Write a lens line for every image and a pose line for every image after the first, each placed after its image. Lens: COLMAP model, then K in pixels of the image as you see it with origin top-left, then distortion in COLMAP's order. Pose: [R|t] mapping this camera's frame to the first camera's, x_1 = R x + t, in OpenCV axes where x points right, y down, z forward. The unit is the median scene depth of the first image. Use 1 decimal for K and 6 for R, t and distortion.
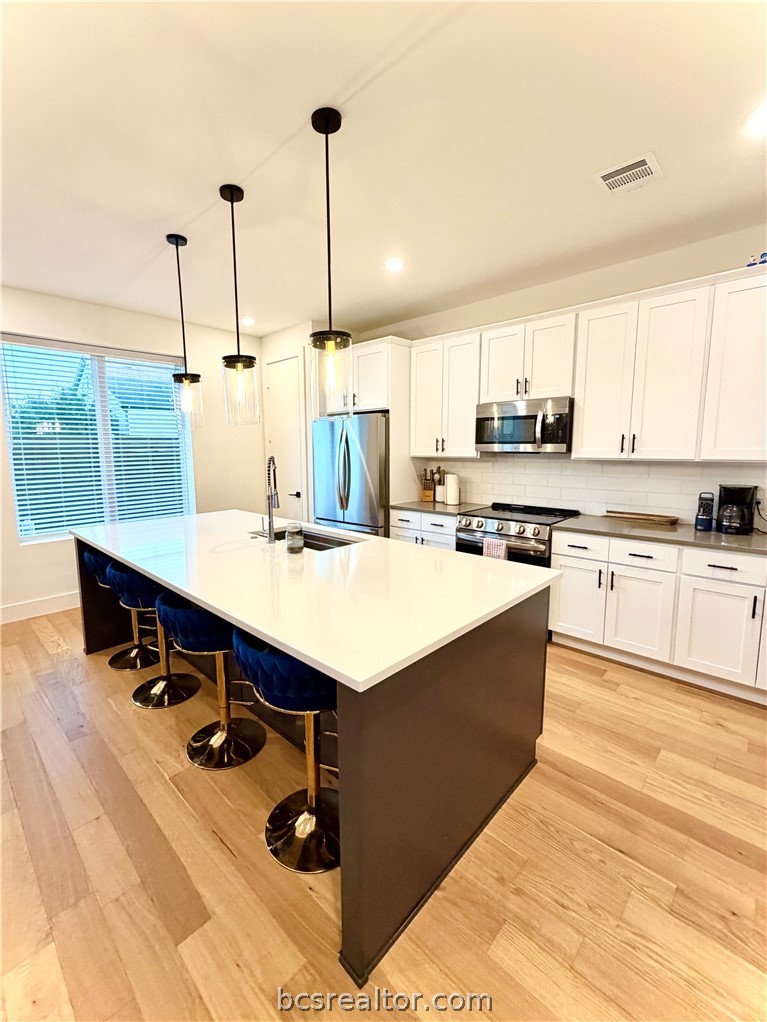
lens RADIAL K [[436.1, 0, 340.8], [0, 436.1, 498.5], [0, 0, 1]] dist [-0.001233, -0.000171]
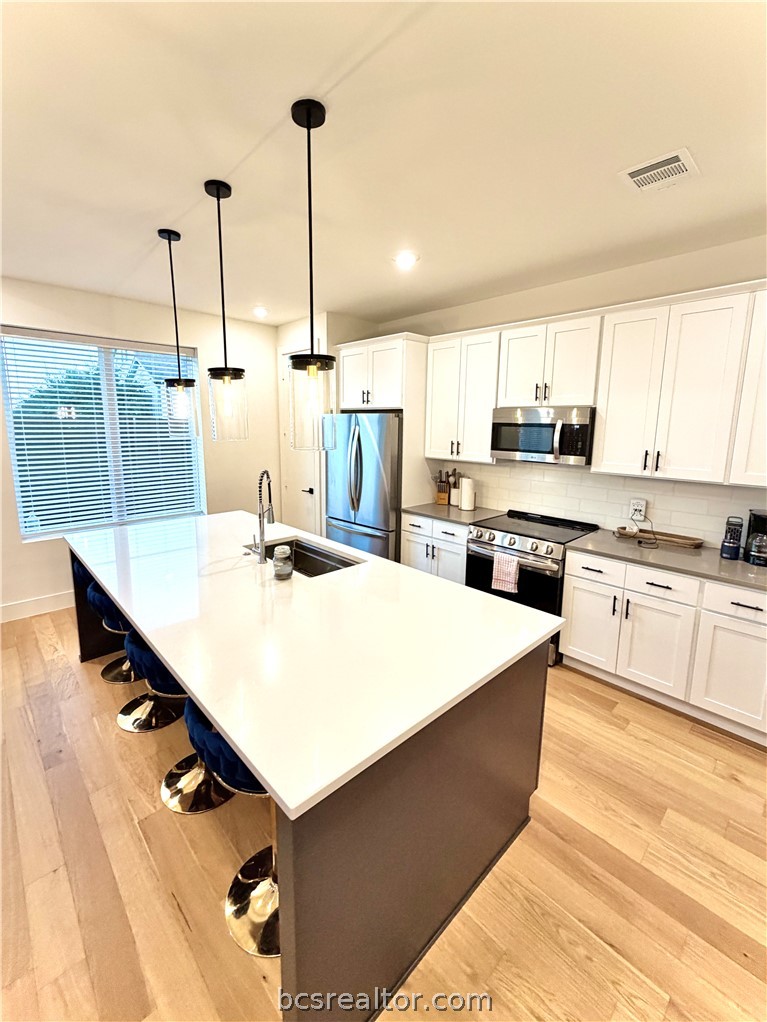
lens RADIAL K [[431.8, 0, 361.7], [0, 431.8, 487.9], [0, 0, 1]] dist [-0.001733, 0.000315]
pose [[0.999419, 0.022387, -0.025711, 0.067423], [-0.021535, 0.999225, 0.032945, -0.084932], [0.026429, -0.032372, 0.999126, 0.064608]]
